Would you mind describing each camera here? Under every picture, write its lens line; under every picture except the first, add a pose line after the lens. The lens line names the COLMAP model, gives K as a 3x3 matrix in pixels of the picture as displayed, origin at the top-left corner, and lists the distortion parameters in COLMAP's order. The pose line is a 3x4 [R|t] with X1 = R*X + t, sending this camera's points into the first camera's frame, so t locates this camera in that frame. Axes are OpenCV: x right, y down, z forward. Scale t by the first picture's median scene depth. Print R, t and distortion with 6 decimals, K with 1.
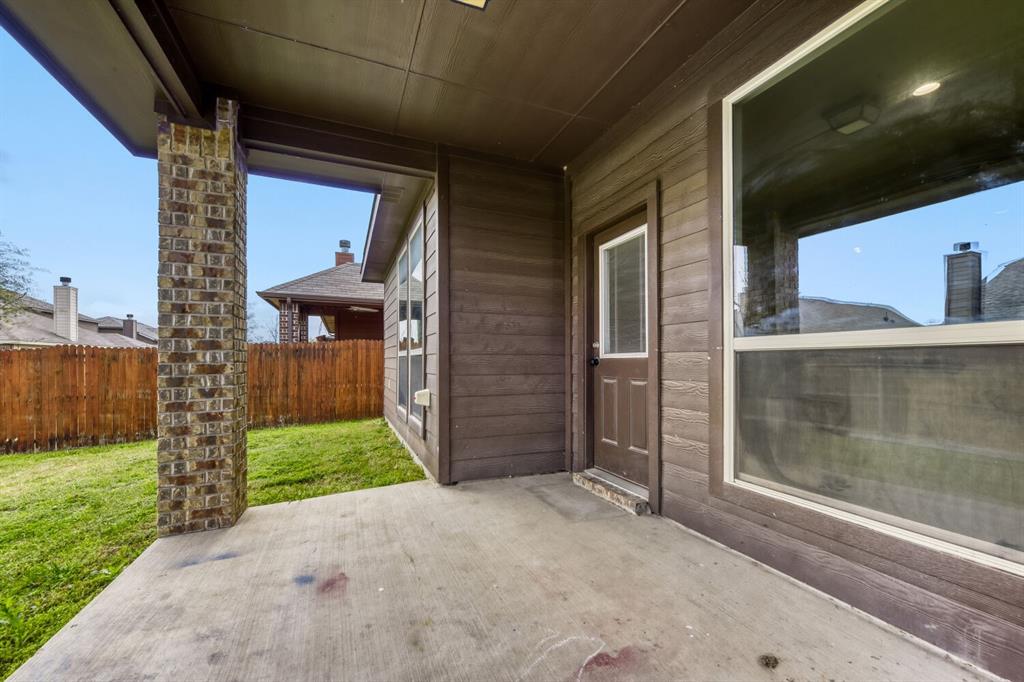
lens RADIAL K [[409.3, 0, 510.2], [0, 409.3, 349.6], [0, 0, 1]] dist [0.009271, -0.002037]
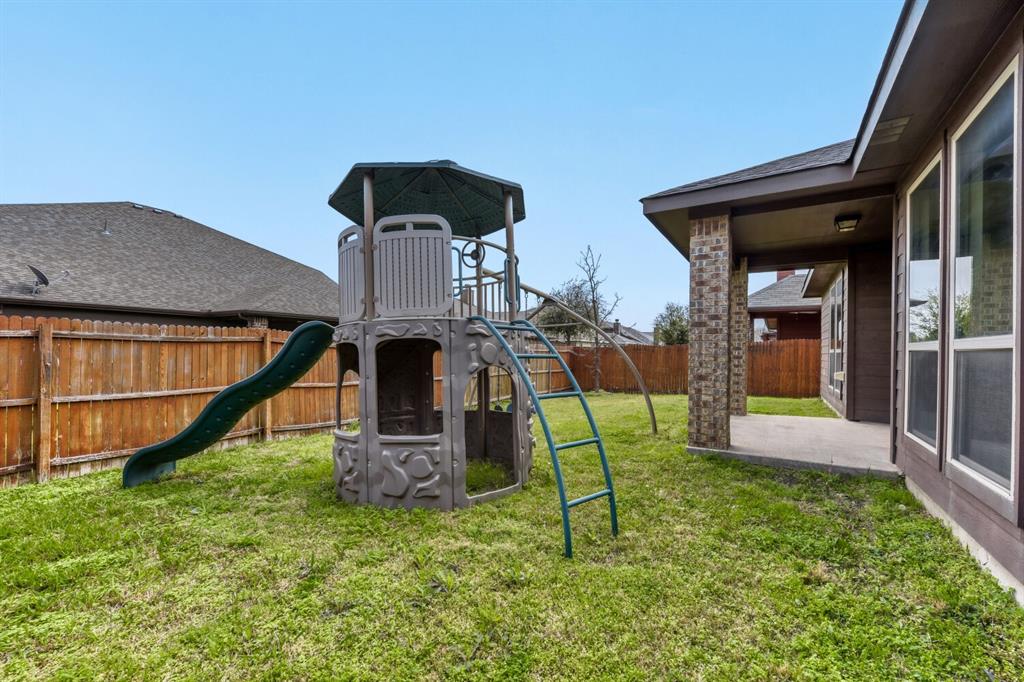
lens RADIAL K [[409.3, 0, 508.4], [0, 409.3, 350.0], [0, 0, 1]] dist [0.009271, -0.002037]
pose [[0.566280, 0.013016, -0.824110, 0.325496], [0.003480, 0.999829, 0.018183, -0.027514], [0.824206, -0.013165, 0.566137, -0.887789]]
